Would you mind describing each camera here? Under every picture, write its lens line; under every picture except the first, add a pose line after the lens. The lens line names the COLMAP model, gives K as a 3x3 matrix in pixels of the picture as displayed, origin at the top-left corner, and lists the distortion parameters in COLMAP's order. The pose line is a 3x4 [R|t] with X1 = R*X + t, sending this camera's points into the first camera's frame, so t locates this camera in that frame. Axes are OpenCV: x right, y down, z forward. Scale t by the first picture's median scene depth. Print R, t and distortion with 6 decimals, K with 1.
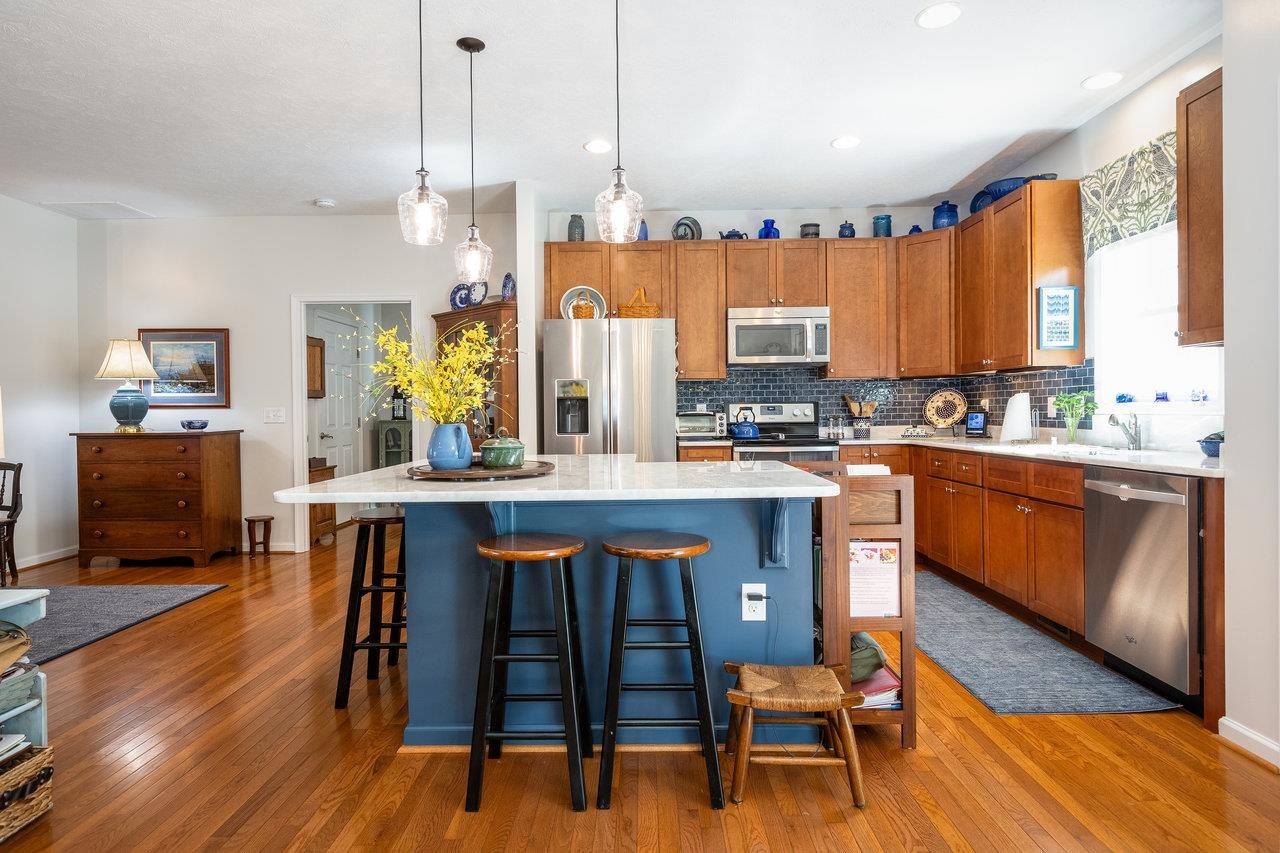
lens RADIAL K [[712.2, 0, 640.0], [0, 712.2, 426.5], [0, 0, 1]] dist [0.001360, 0.000019]
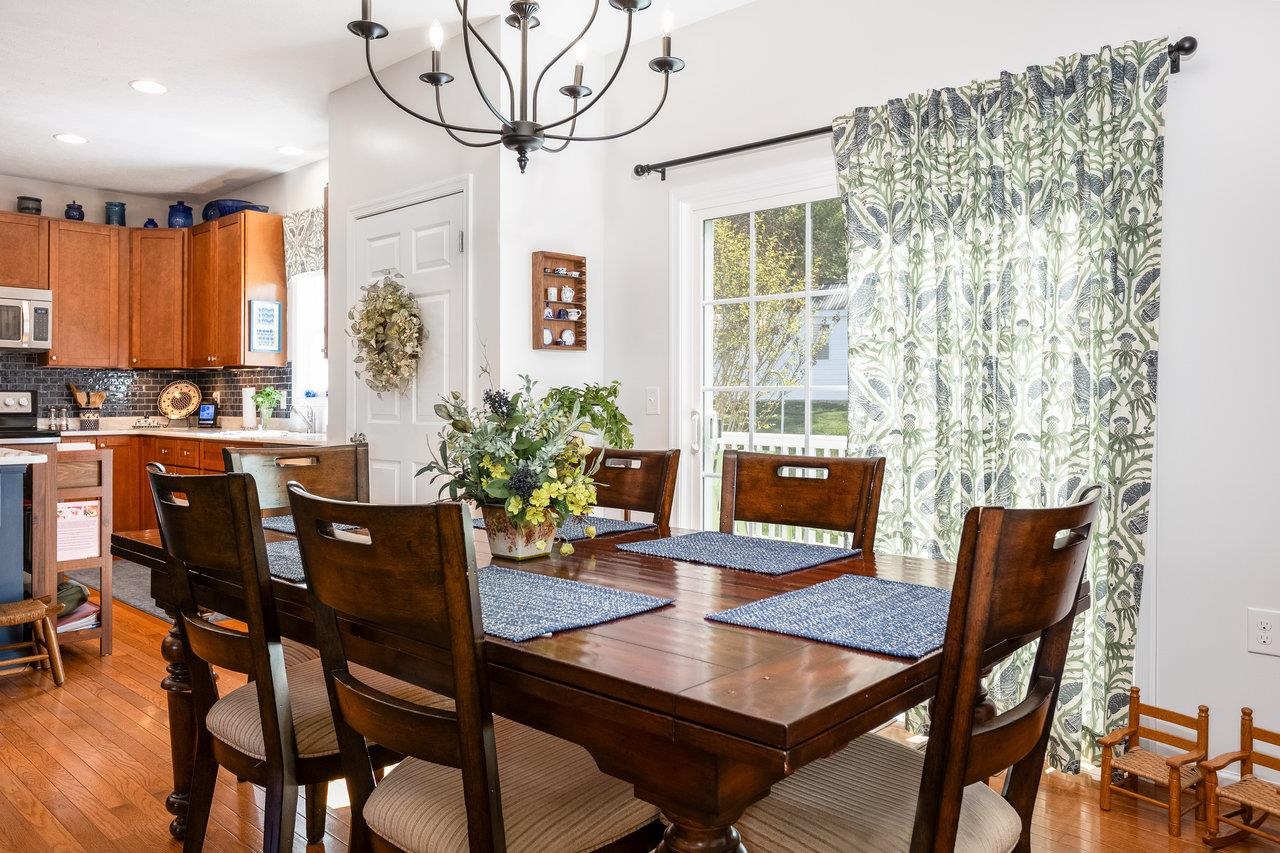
lens RADIAL K [[900.4, 0, 637.5], [0, 900.4, 398.5], [0, 0, 1]] dist [-0.009760, -0.001630]
pose [[0.675639, 0.016722, 0.737043, -0.084578], [0.003892, 0.999648, -0.026248, 0.009478], [-0.737222, 0.020603, 0.675336, -0.379370]]
